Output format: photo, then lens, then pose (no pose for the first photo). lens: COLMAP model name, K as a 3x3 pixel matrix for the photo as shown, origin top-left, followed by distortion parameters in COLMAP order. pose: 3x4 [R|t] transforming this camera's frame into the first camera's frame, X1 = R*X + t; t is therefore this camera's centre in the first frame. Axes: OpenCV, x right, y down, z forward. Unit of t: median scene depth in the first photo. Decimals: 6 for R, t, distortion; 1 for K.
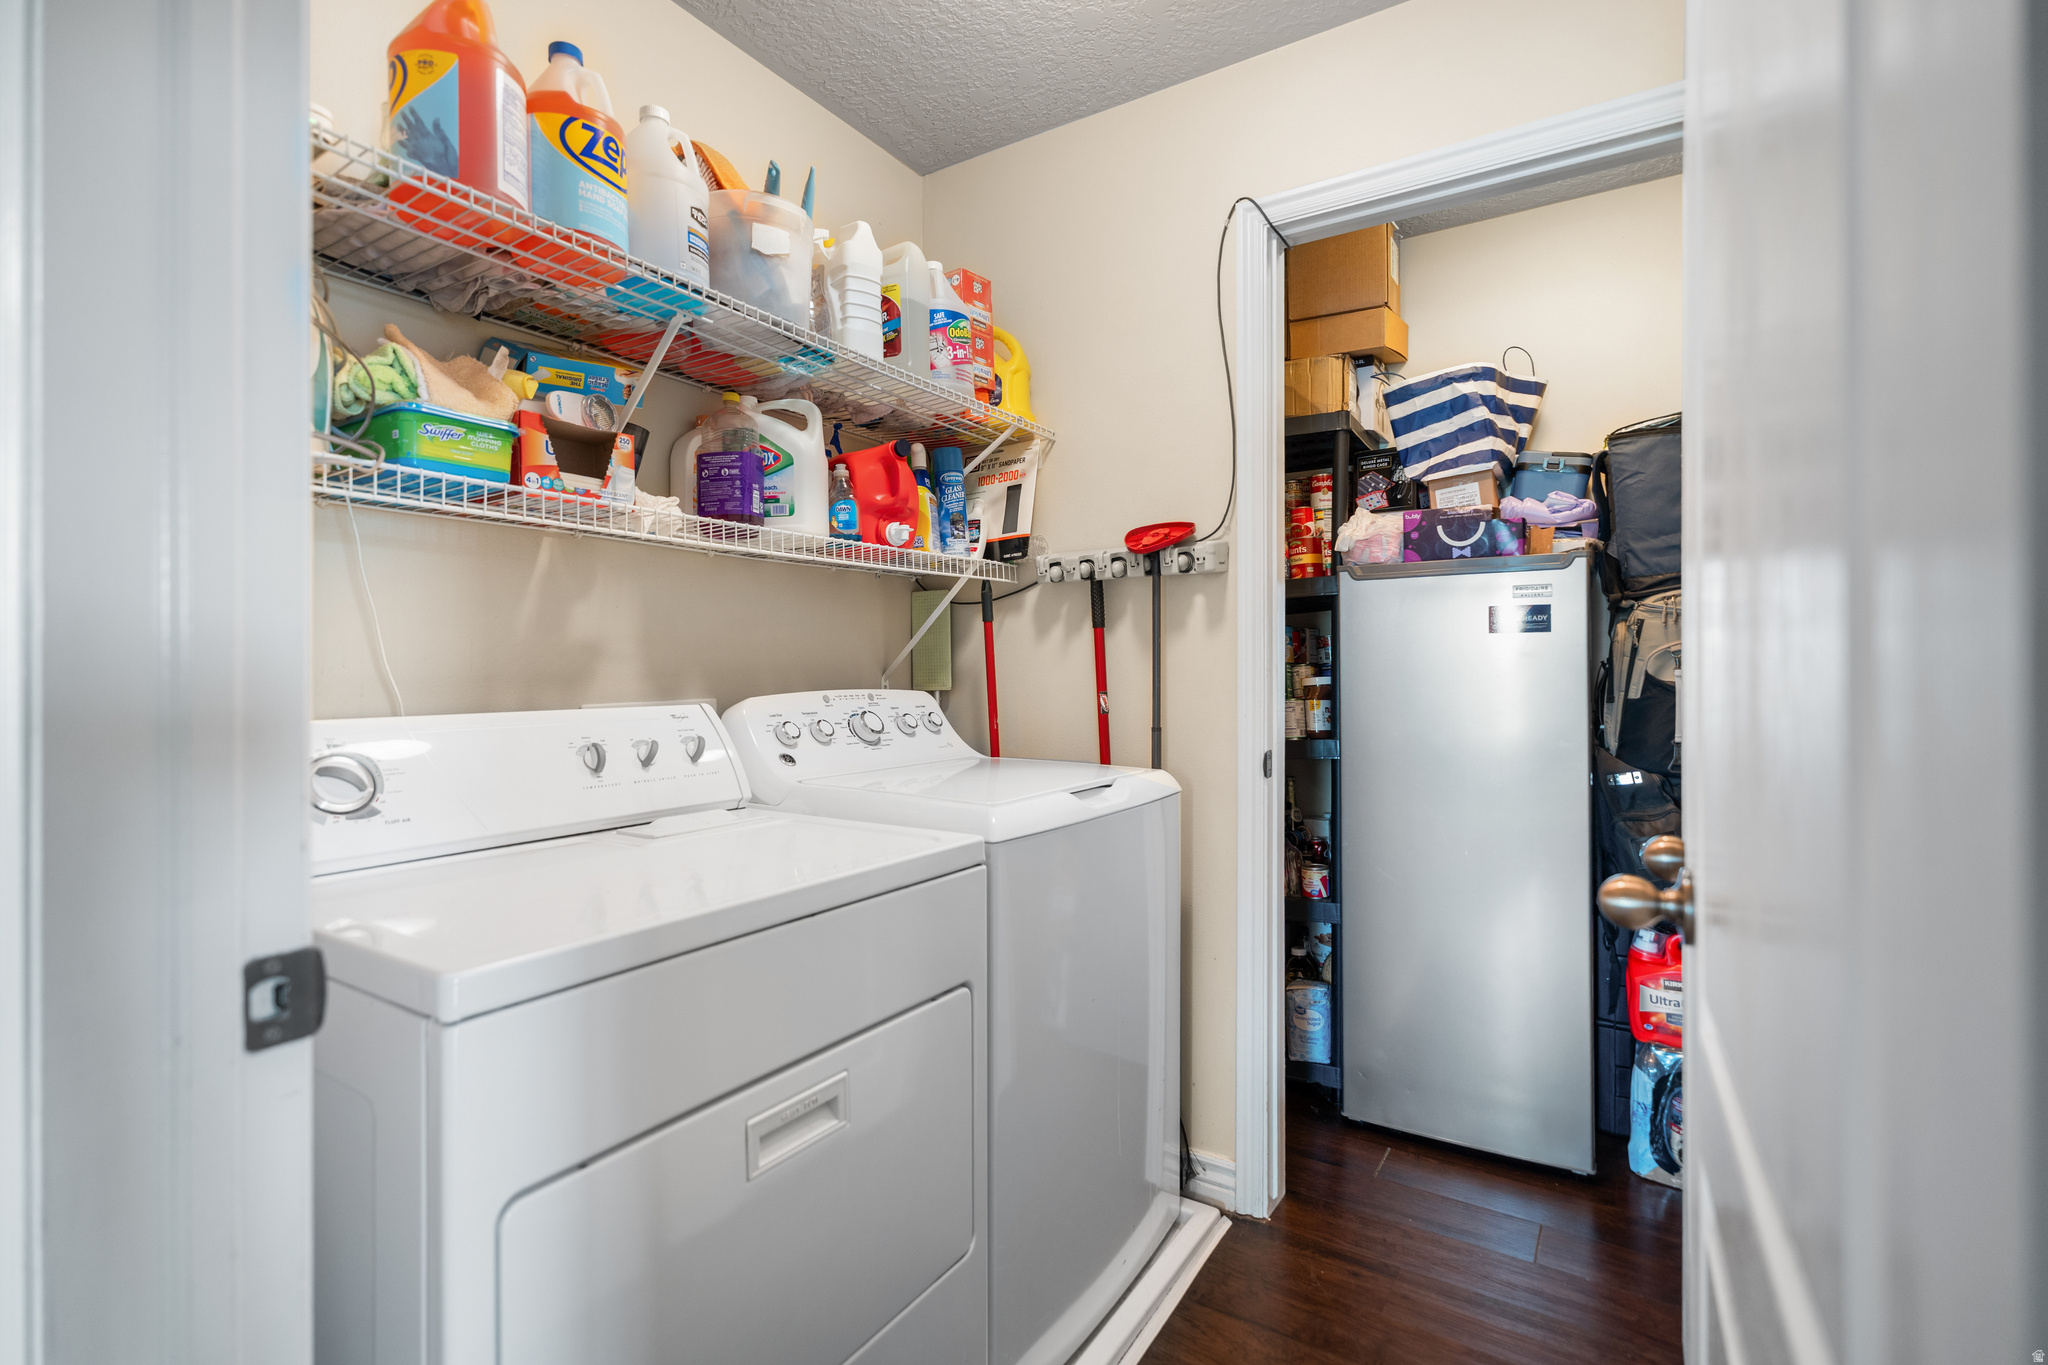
lens RADIAL K [[912.2, 0, 1032.9], [0, 912.2, 678.0], [0, 0, 1]] dist [0.003096, -0.001507]
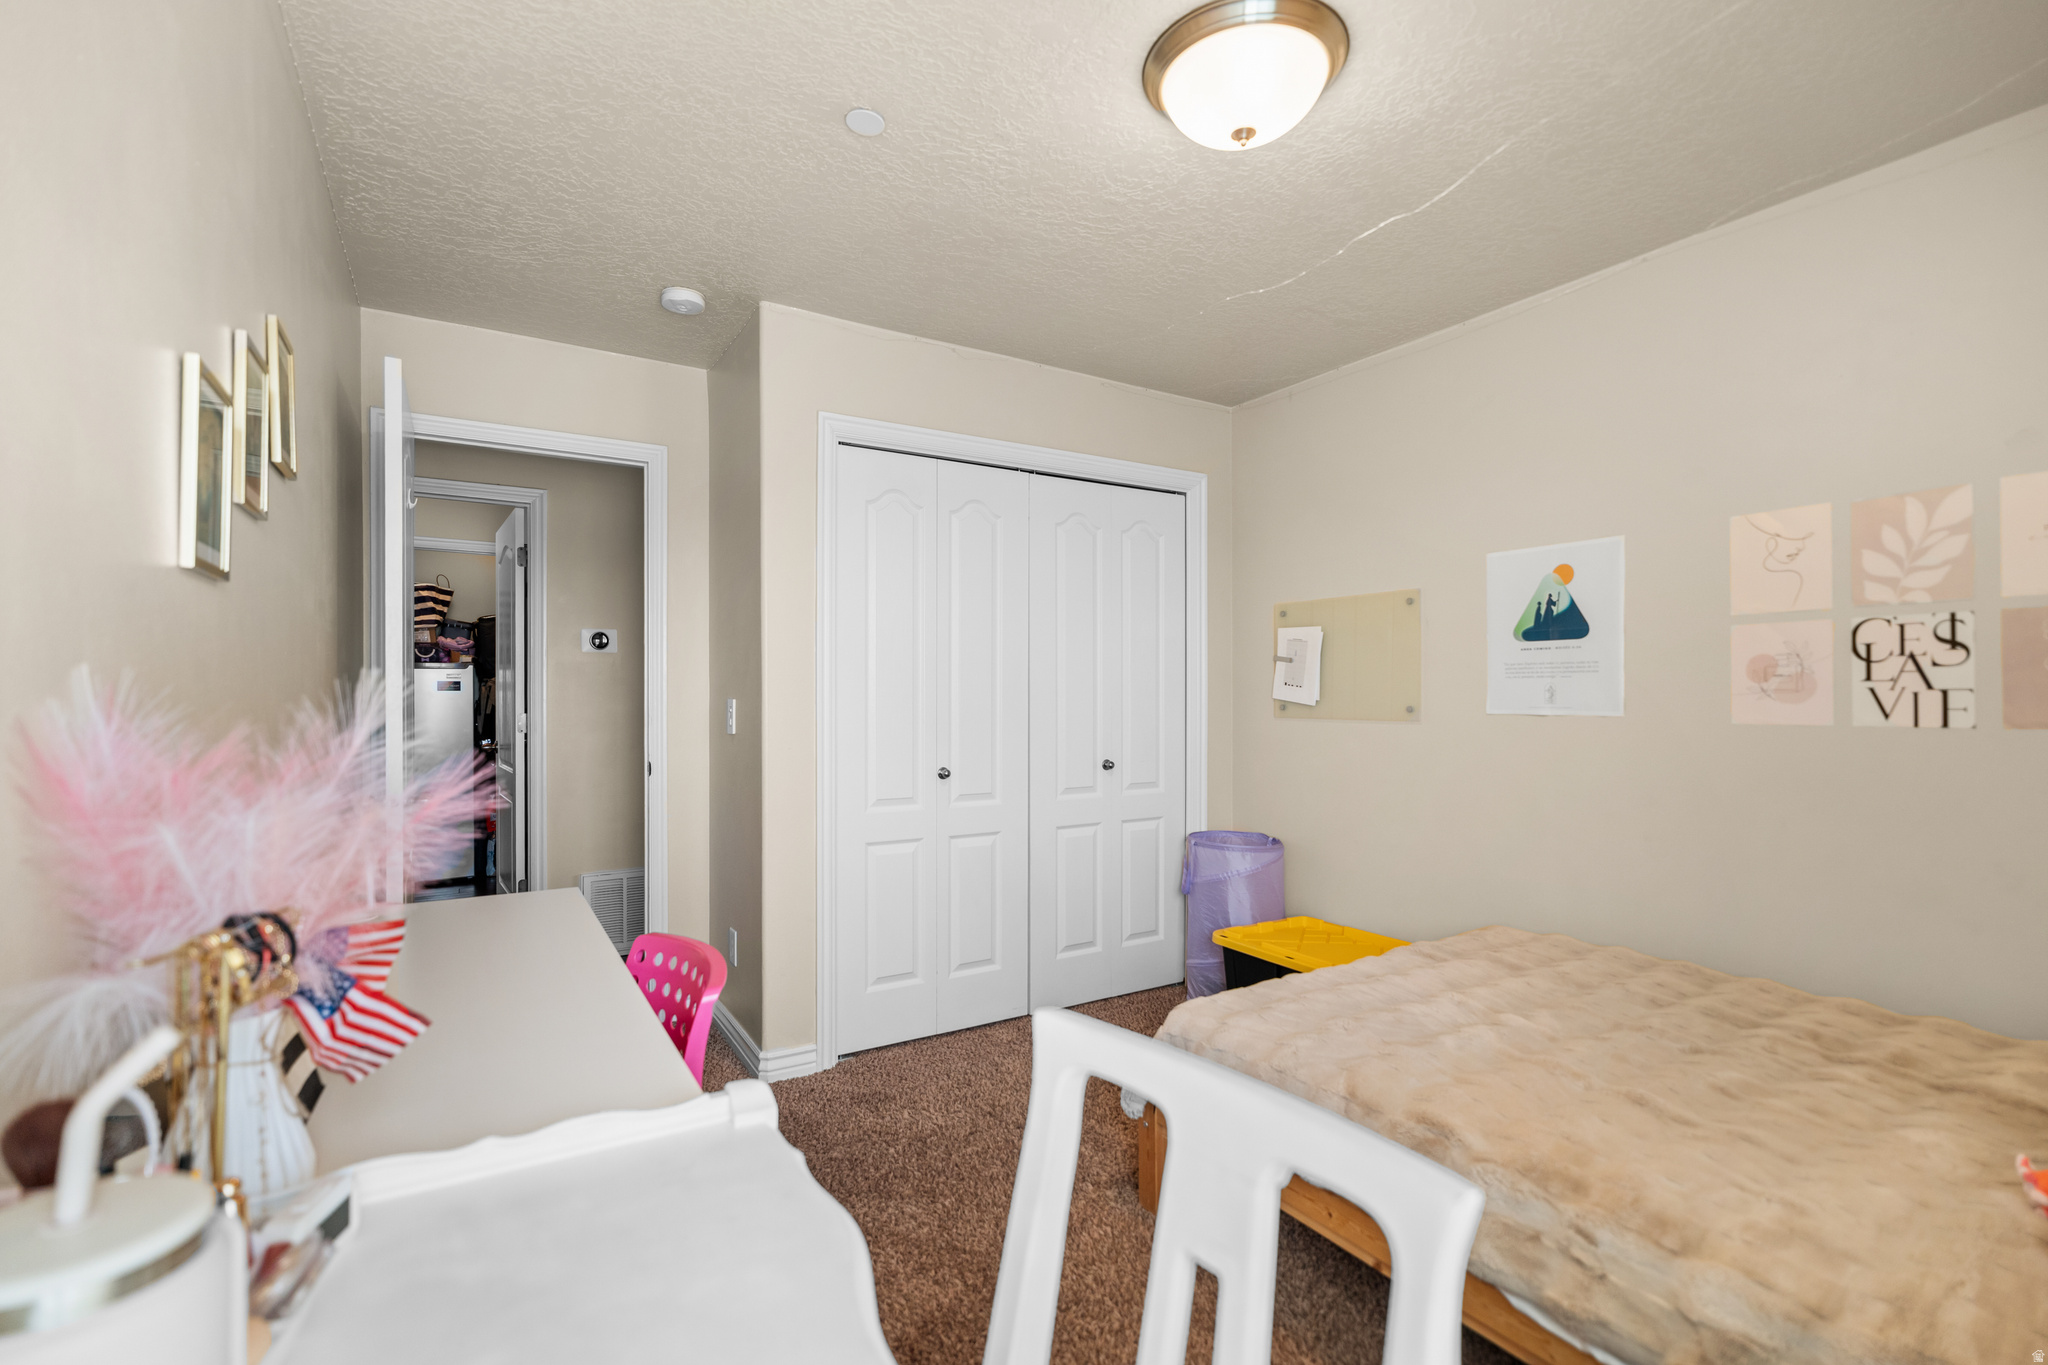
lens RADIAL K [[912.2, 0, 1024.8], [0, 912.2, 692.6], [0, 0, 1]] dist [0.003096, -0.001507]
pose [[0.428967, 0.000374, 0.903320, -1.114362], [0.003518, 0.999992, -0.002085, -0.029021], [-0.903313, 0.004072, 0.428963, -1.615953]]
